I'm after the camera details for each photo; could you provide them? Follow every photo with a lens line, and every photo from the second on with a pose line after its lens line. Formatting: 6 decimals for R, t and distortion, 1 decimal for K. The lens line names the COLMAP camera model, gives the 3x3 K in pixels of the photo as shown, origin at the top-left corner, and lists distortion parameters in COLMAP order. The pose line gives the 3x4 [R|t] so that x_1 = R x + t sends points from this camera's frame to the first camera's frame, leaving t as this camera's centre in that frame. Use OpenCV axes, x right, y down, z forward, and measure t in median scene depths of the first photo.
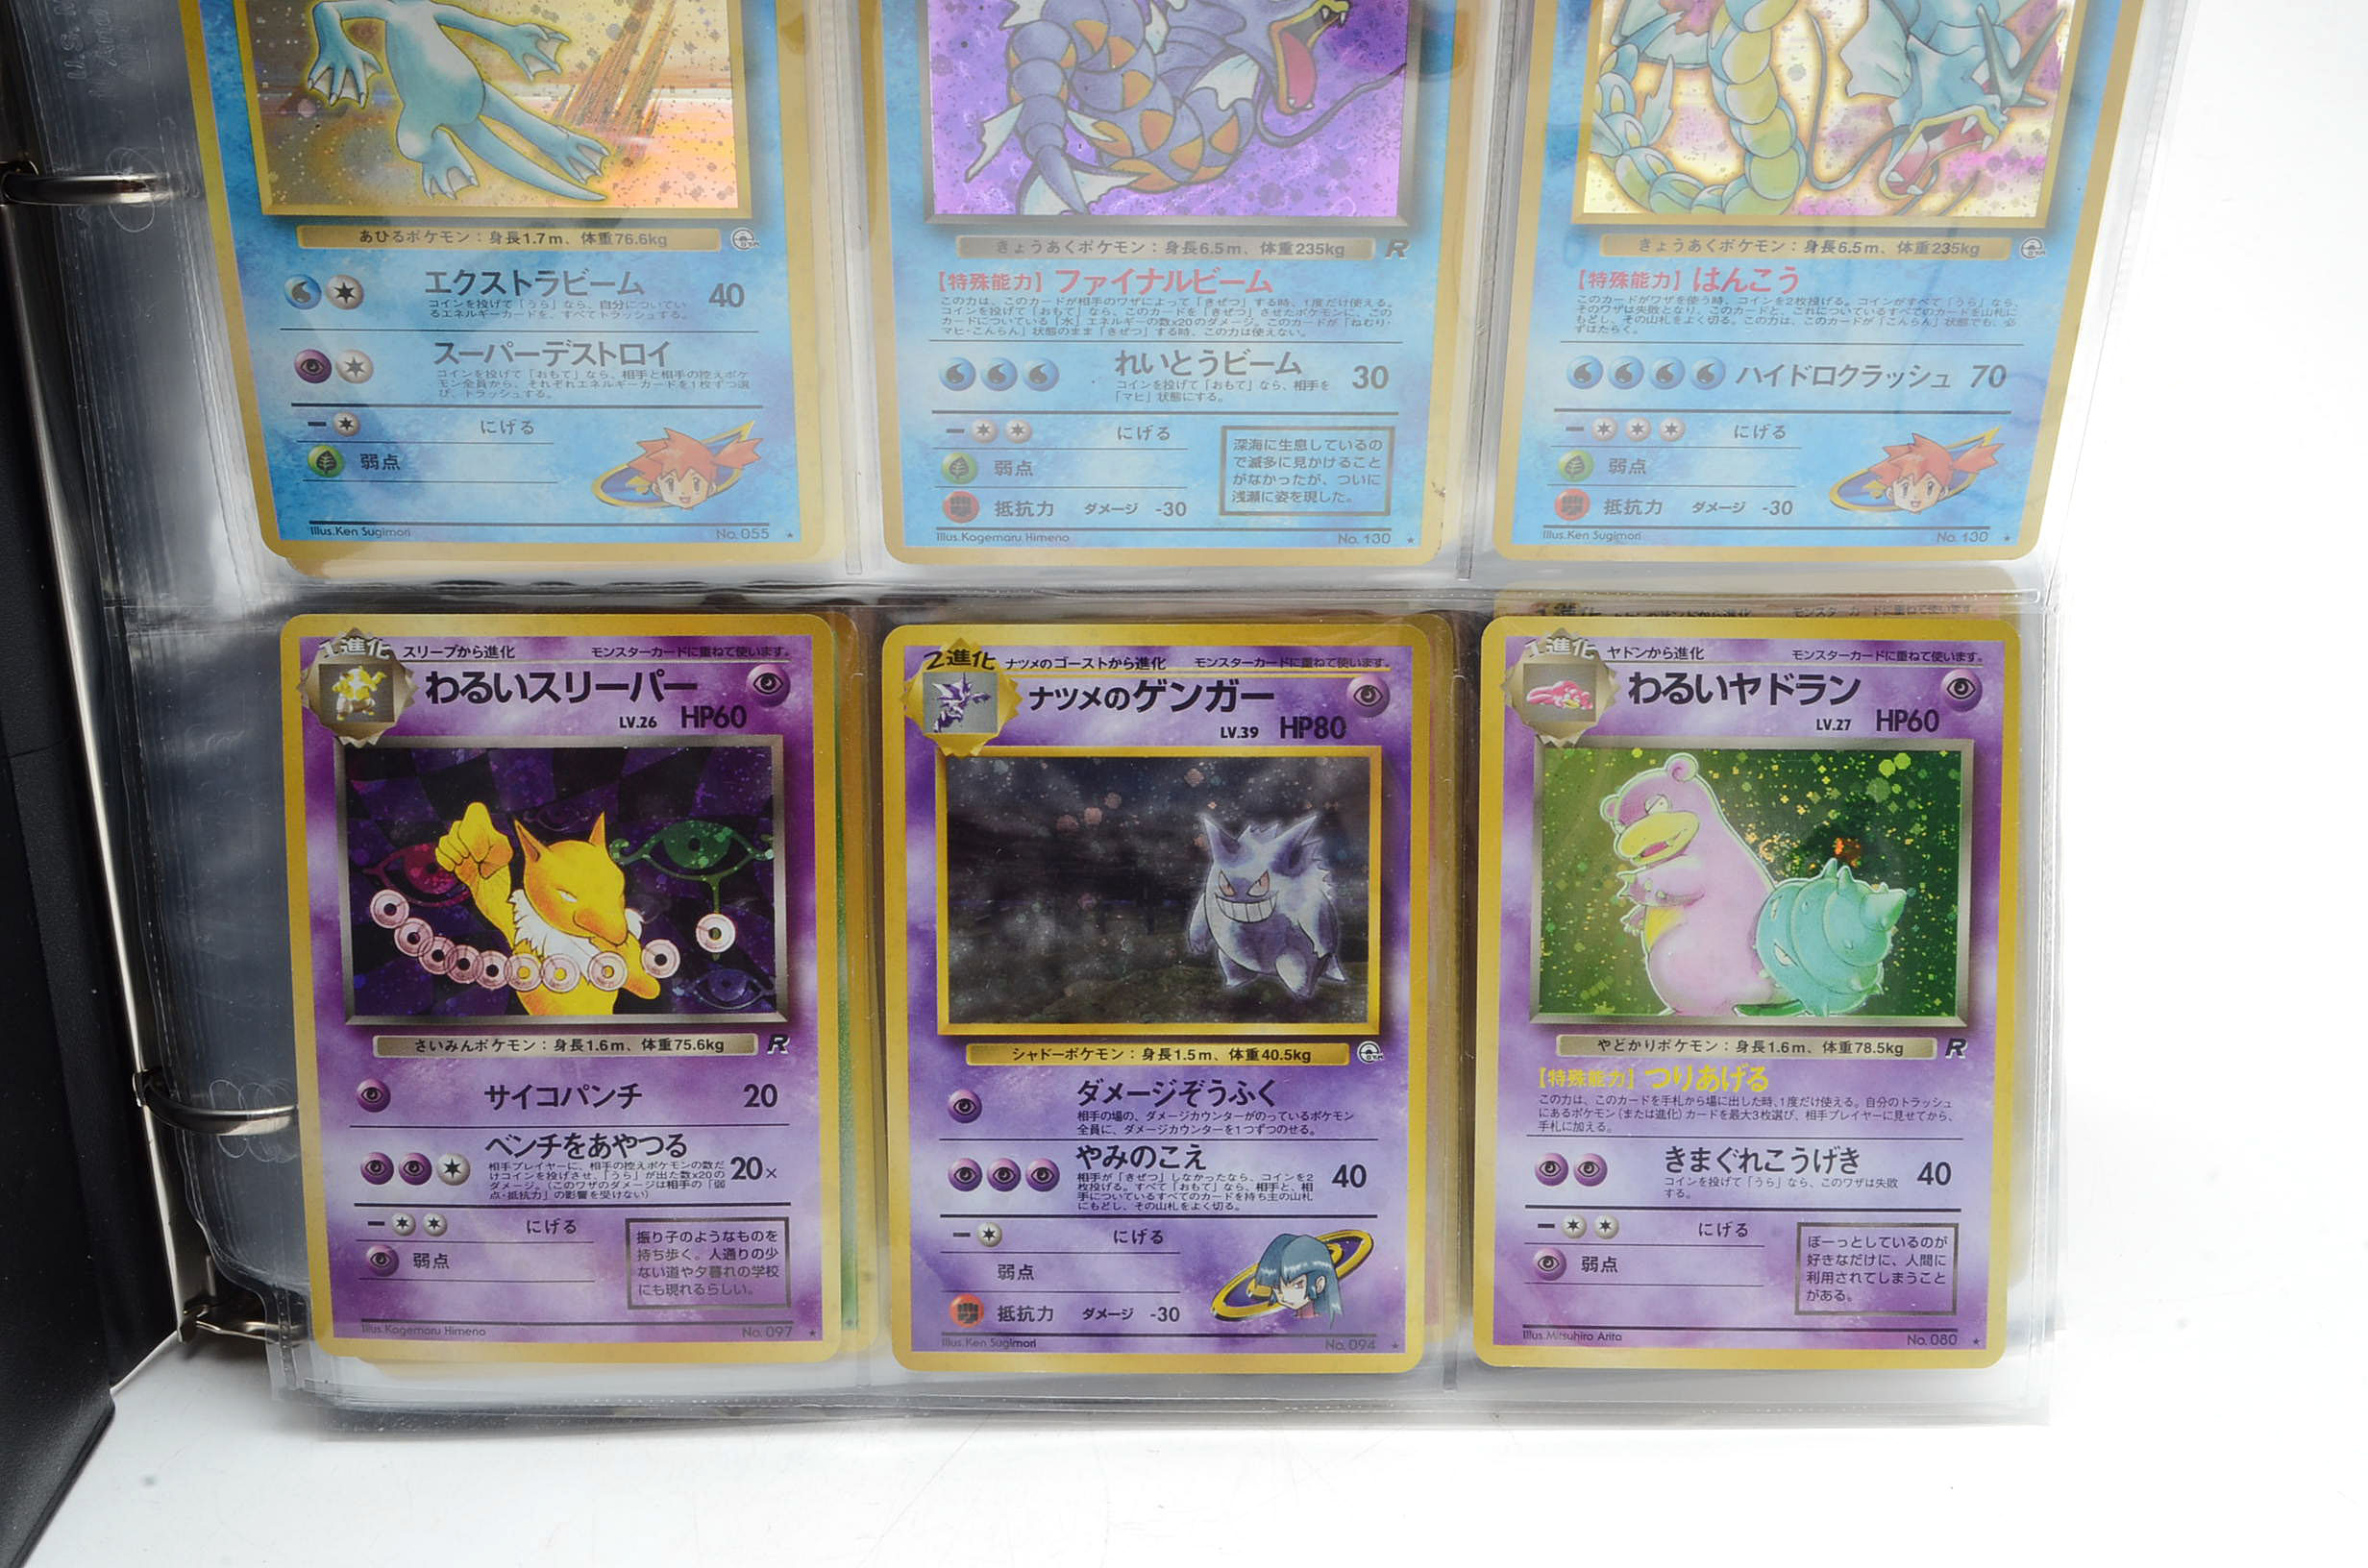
lens RADIAL K [[3452.8, 0, 1280.8], [0, 3452.8, 786.5], [0, 0, 1]] dist [-0.077353, 0.027146]
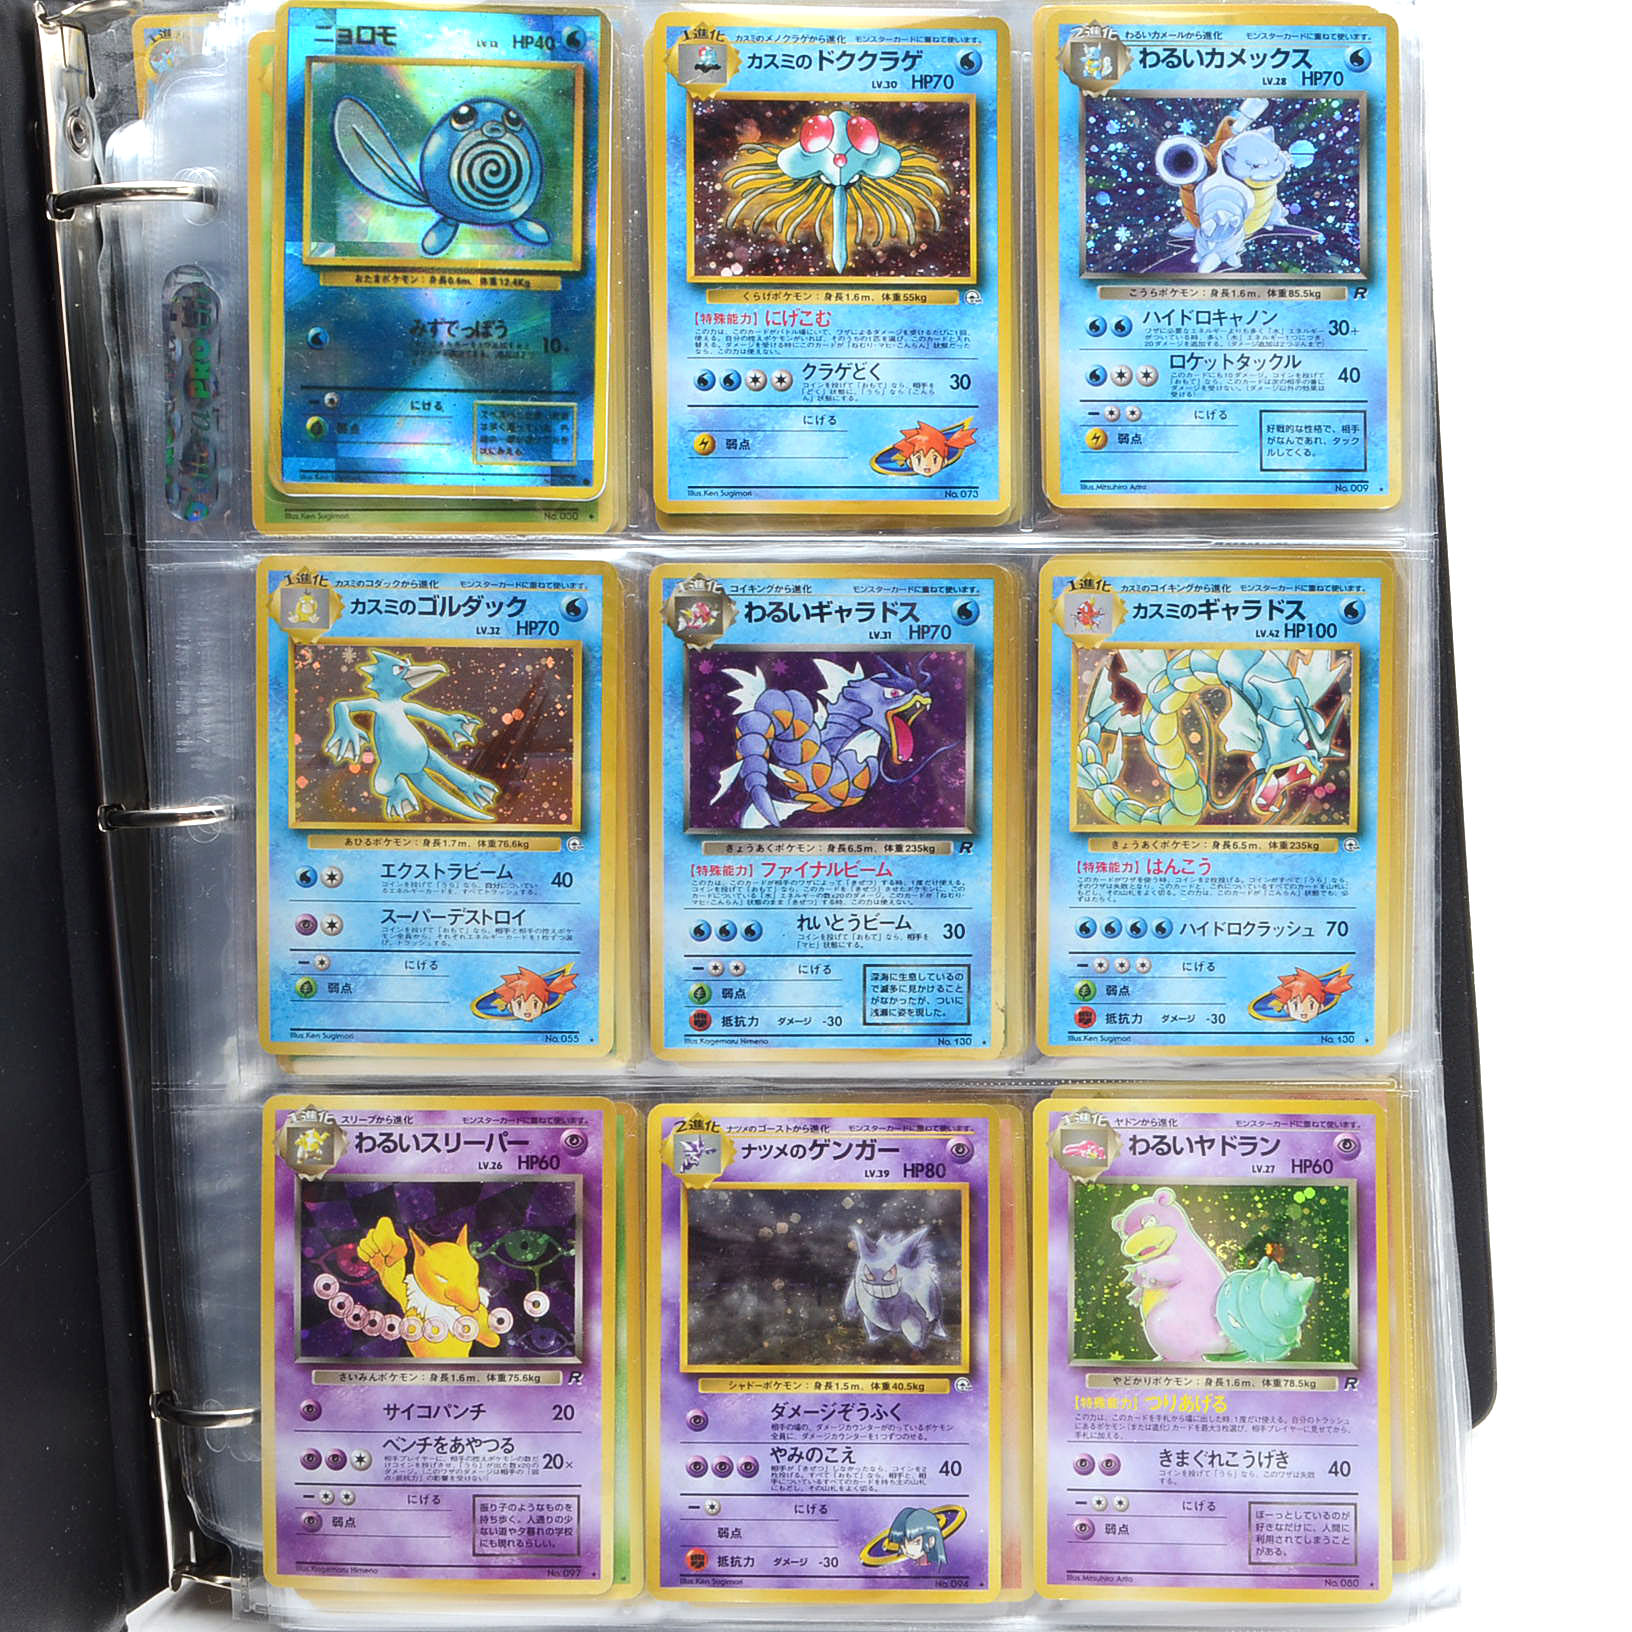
lens RADIAL K [[2865.5, 0, 888.5], [0, 2865.5, 816.5], [0, 0, 1]] dist [-0.074158, -0.033979]
pose [[0.999827, -0.004969, -0.017938, 0.017173], [0.001194, 0.978846, -0.204593, 0.091491], [0.018576, 0.204536, 0.978683, -0.292533]]
